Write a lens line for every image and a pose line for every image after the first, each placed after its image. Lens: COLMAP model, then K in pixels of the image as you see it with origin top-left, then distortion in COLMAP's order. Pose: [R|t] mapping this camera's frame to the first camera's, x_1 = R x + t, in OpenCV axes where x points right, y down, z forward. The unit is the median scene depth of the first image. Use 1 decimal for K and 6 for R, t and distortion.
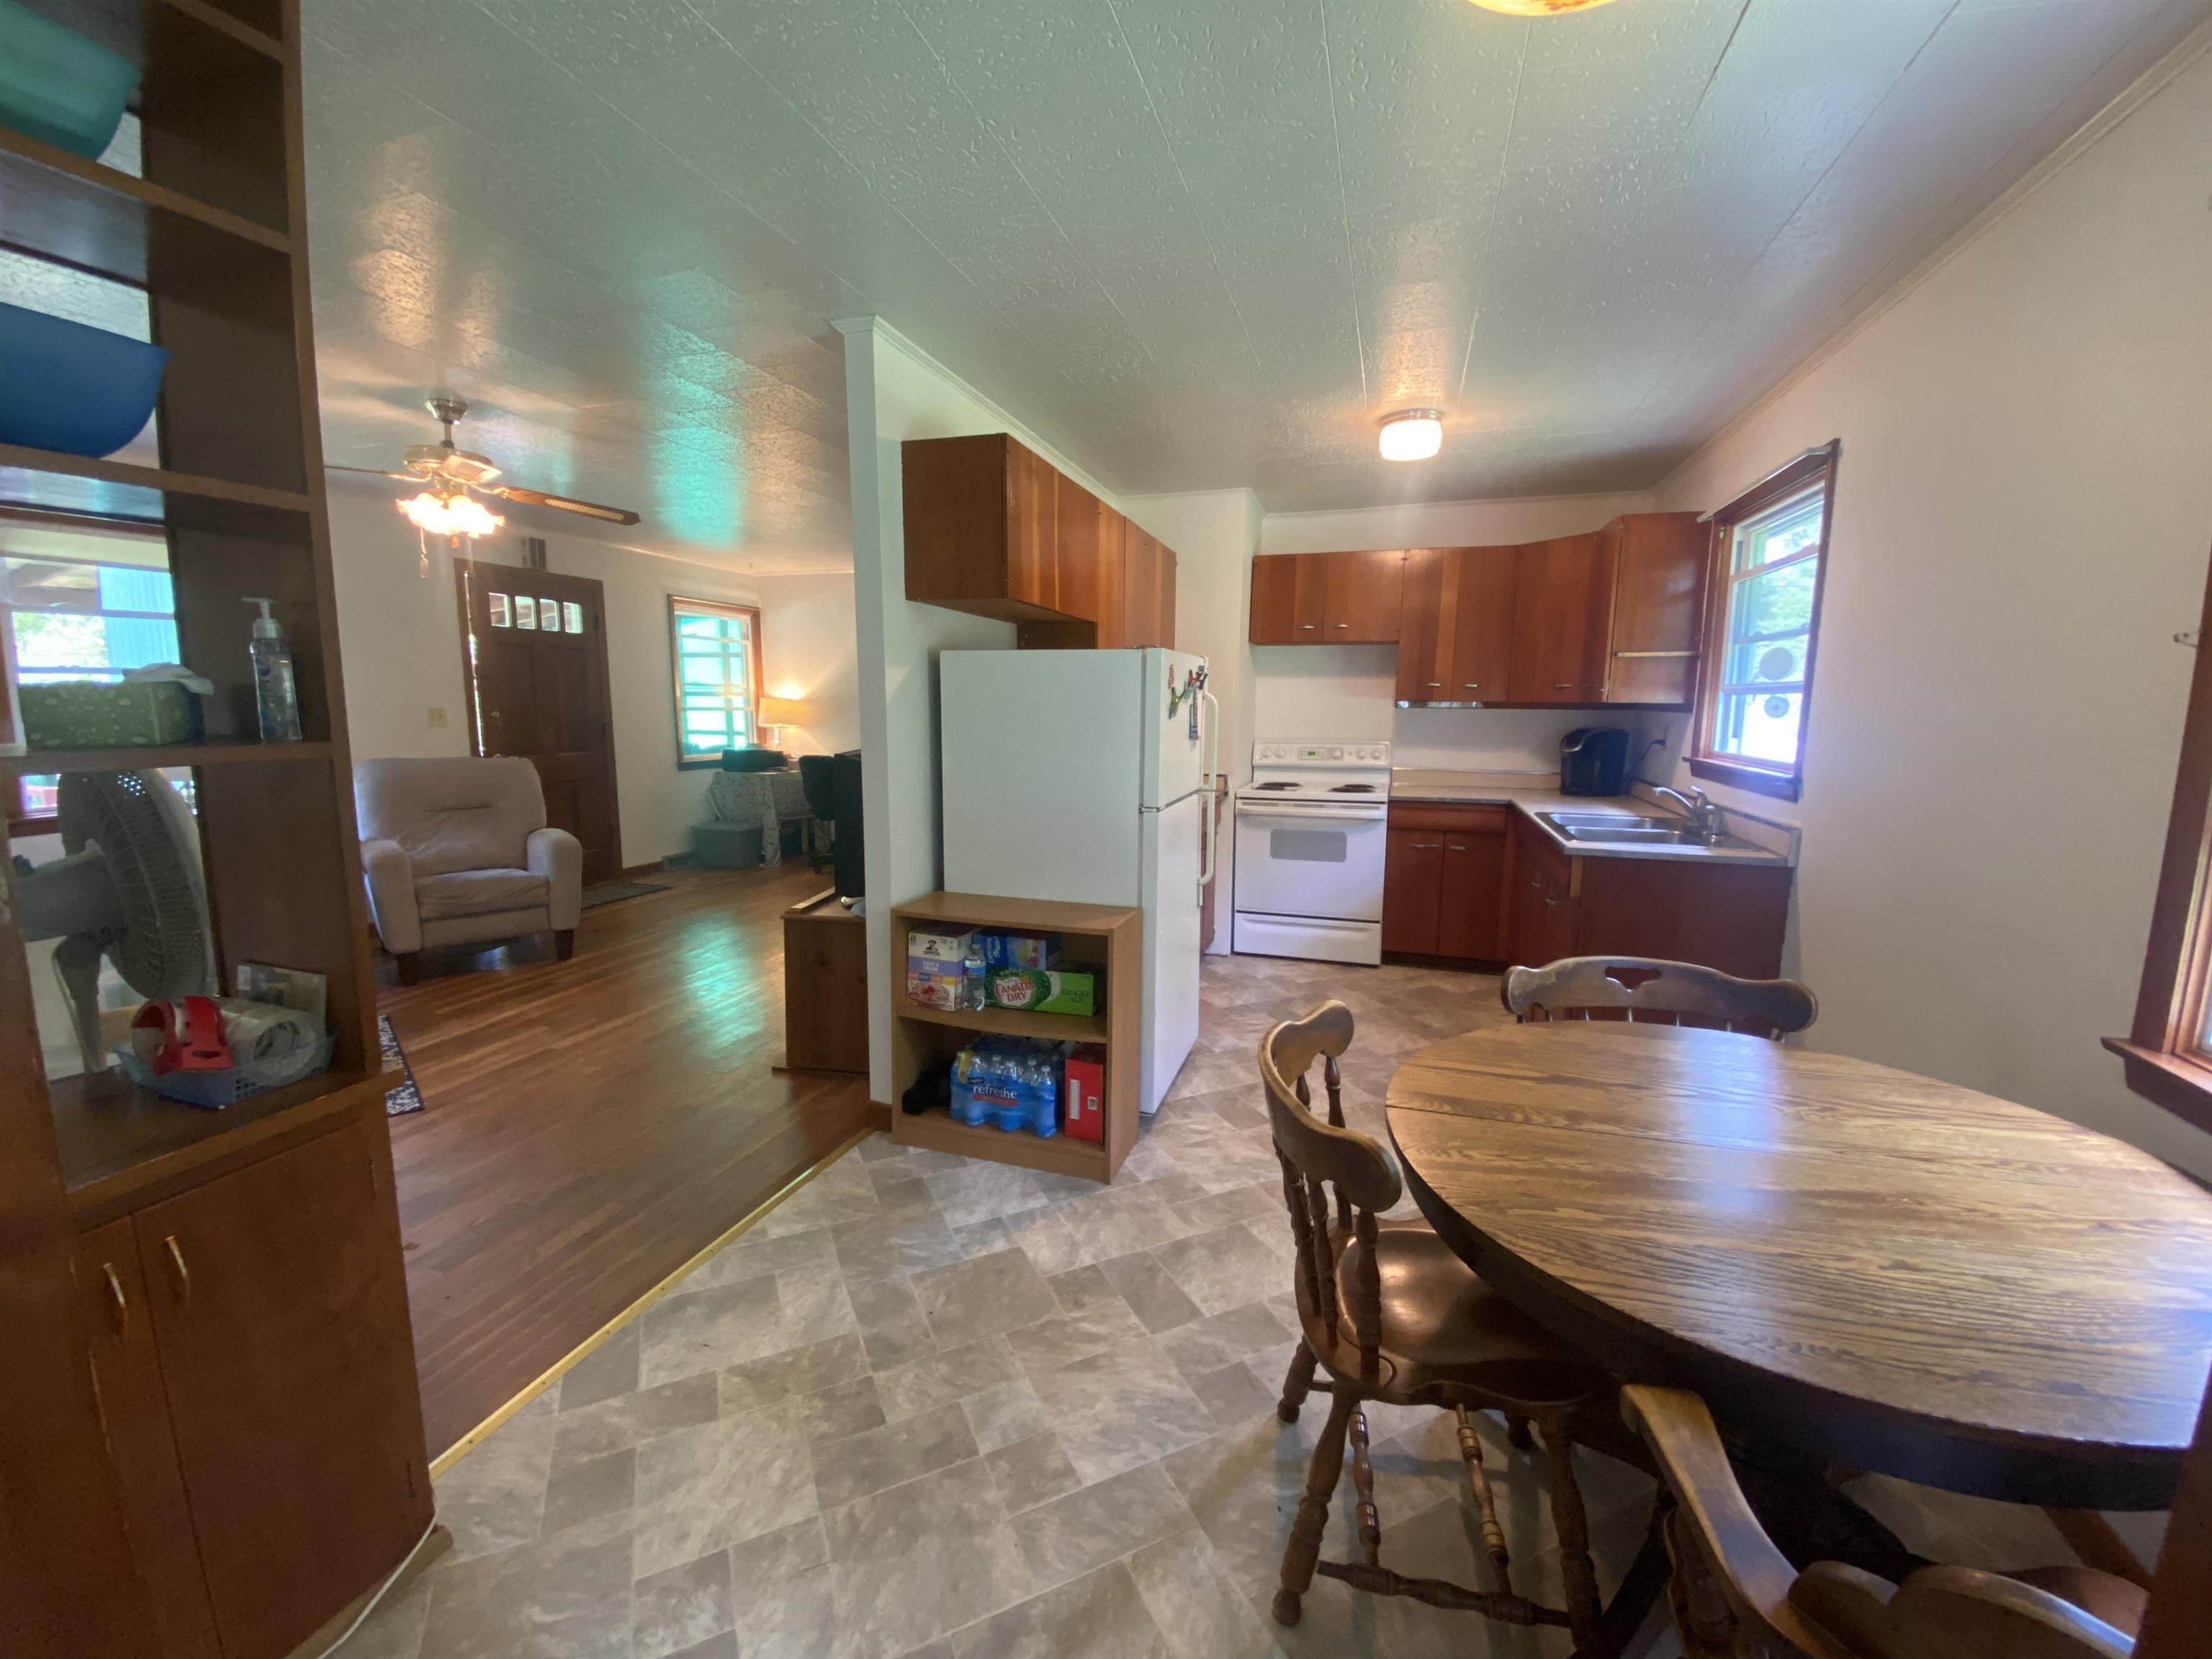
lens RADIAL K [[895.3, 0, 1106.0], [0, 895.3, 829.5], [0, 0, 1]] dist [0.000413, 0.000004]
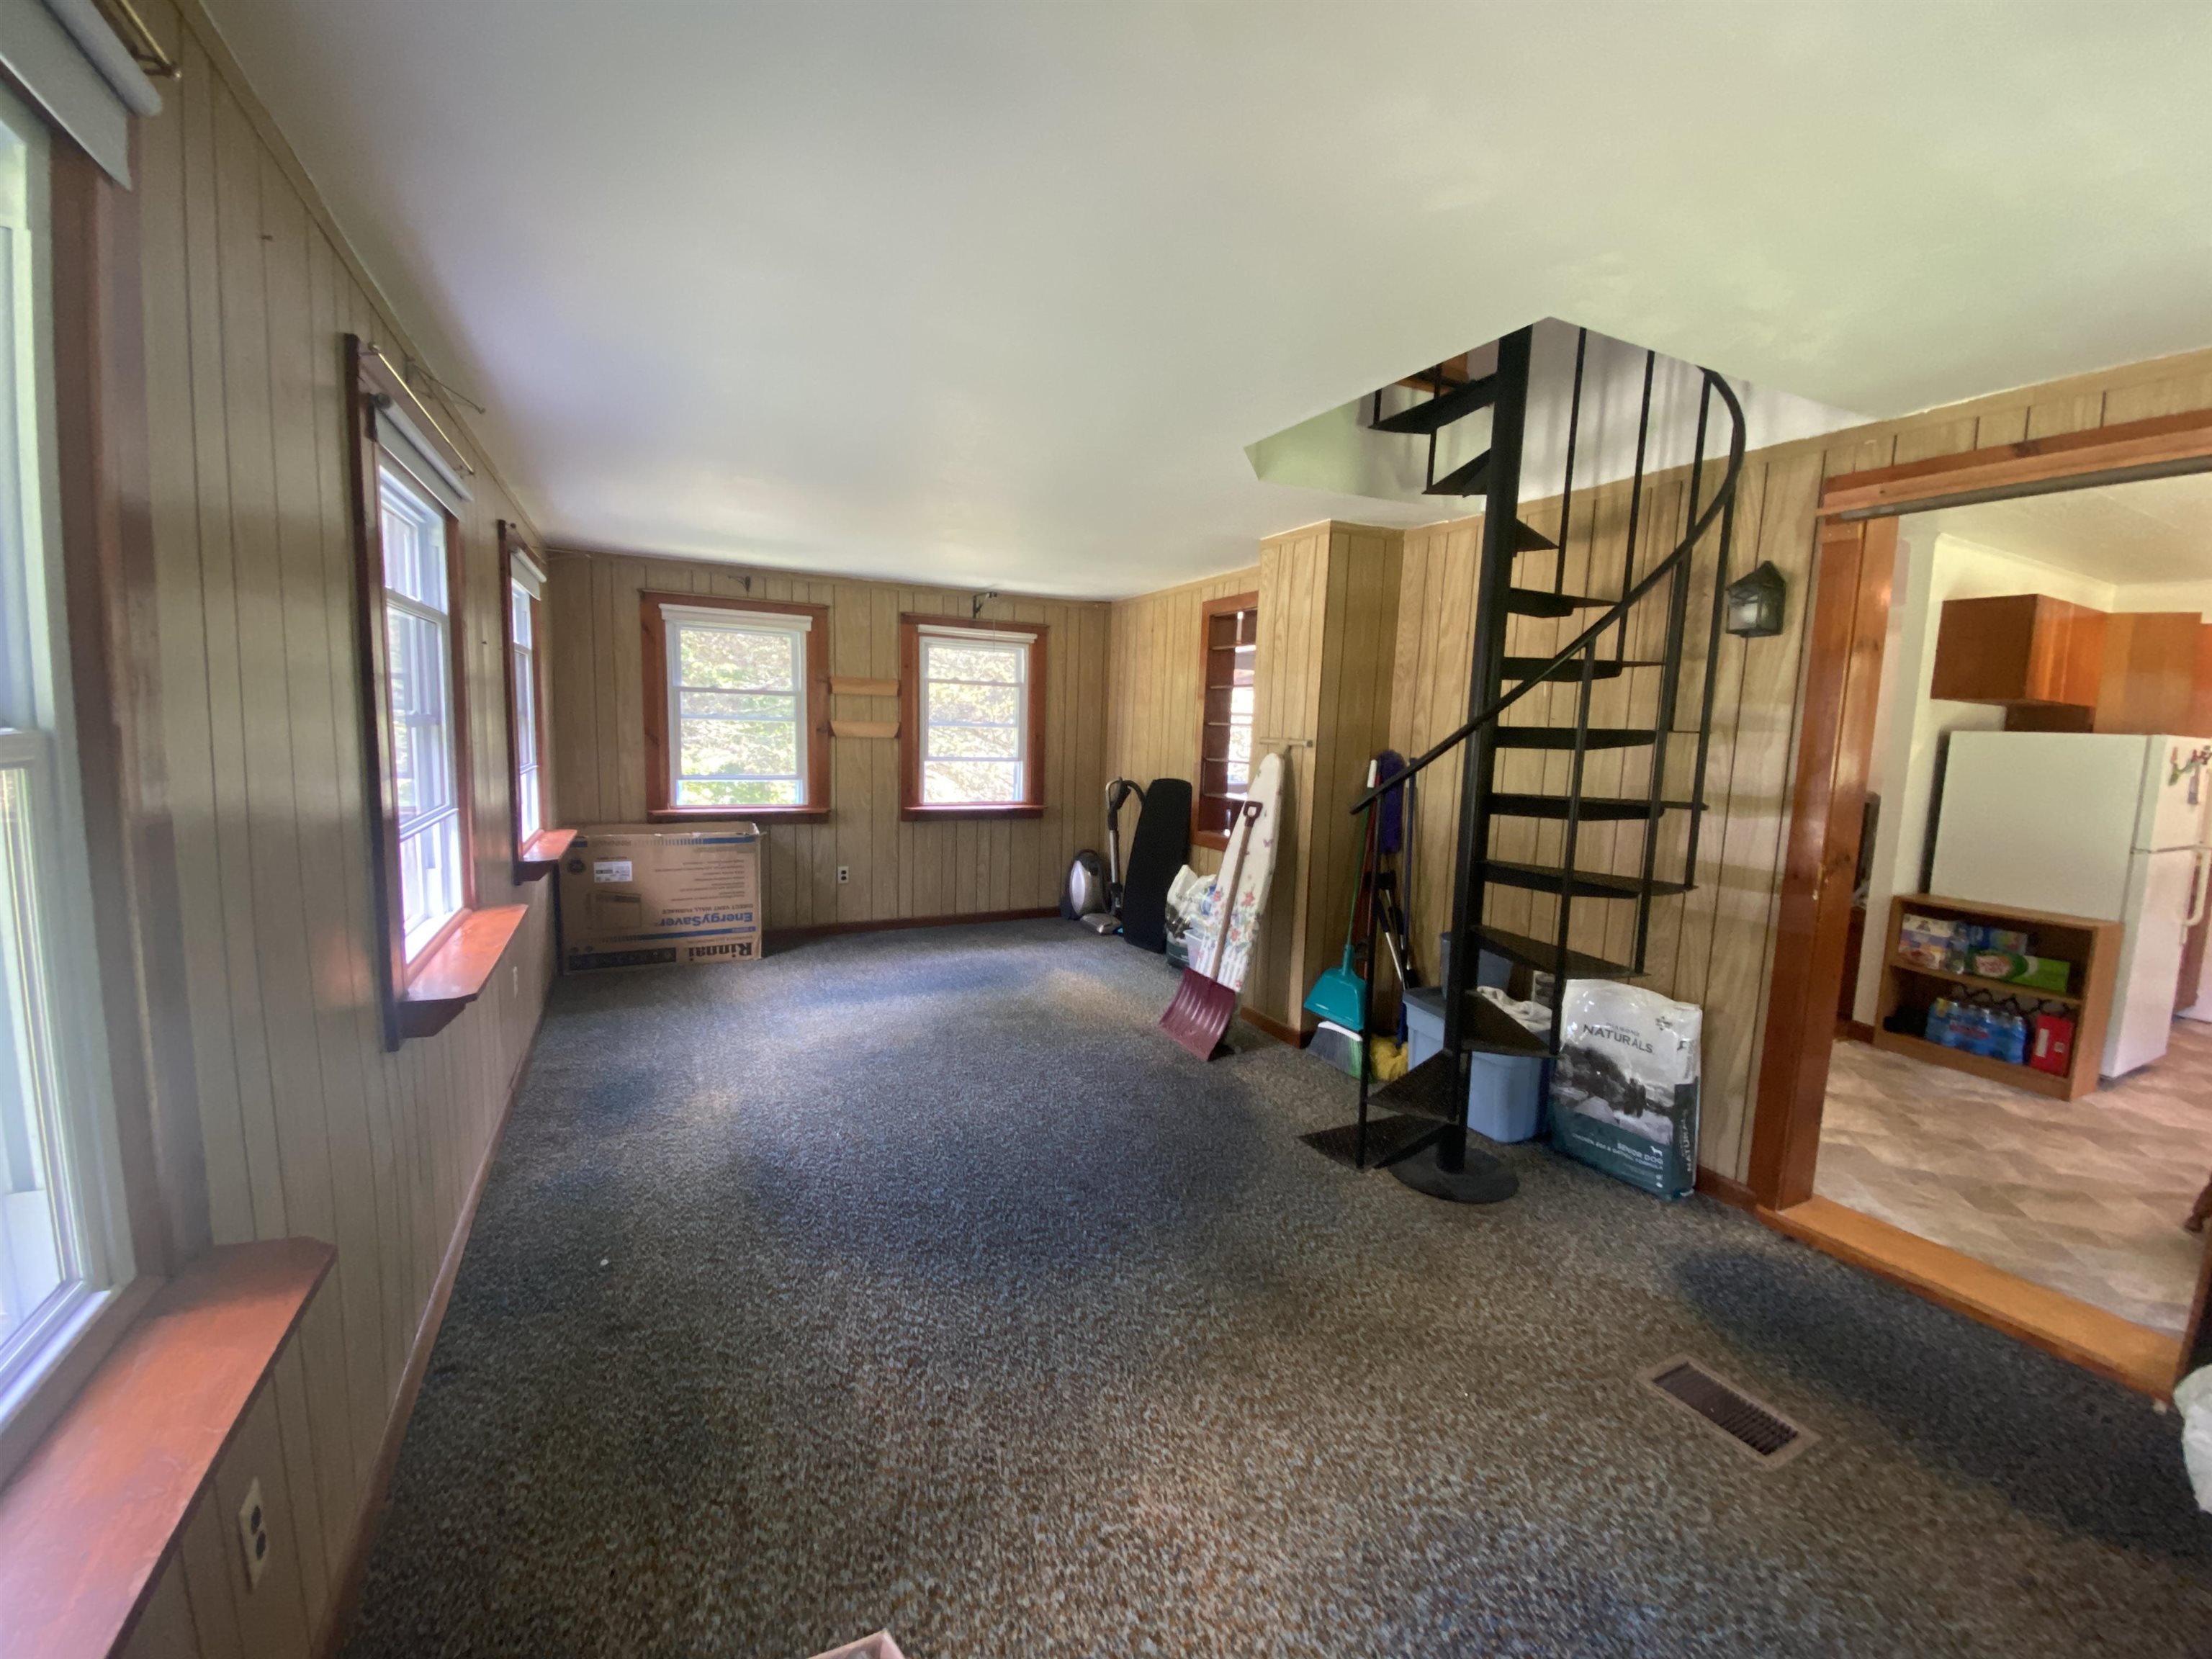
lens RADIAL K [[883.0, 0, 1106.0], [0, 883.0, 829.5], [0, 0, 1]] dist [-0.000528, -0.013386]
pose [[0.688226, 0.096209, -0.719089, -0.100635], [-0.132160, 0.991209, 0.006129, 0.144971], [0.713358, 0.090817, 0.694891, -1.031678]]
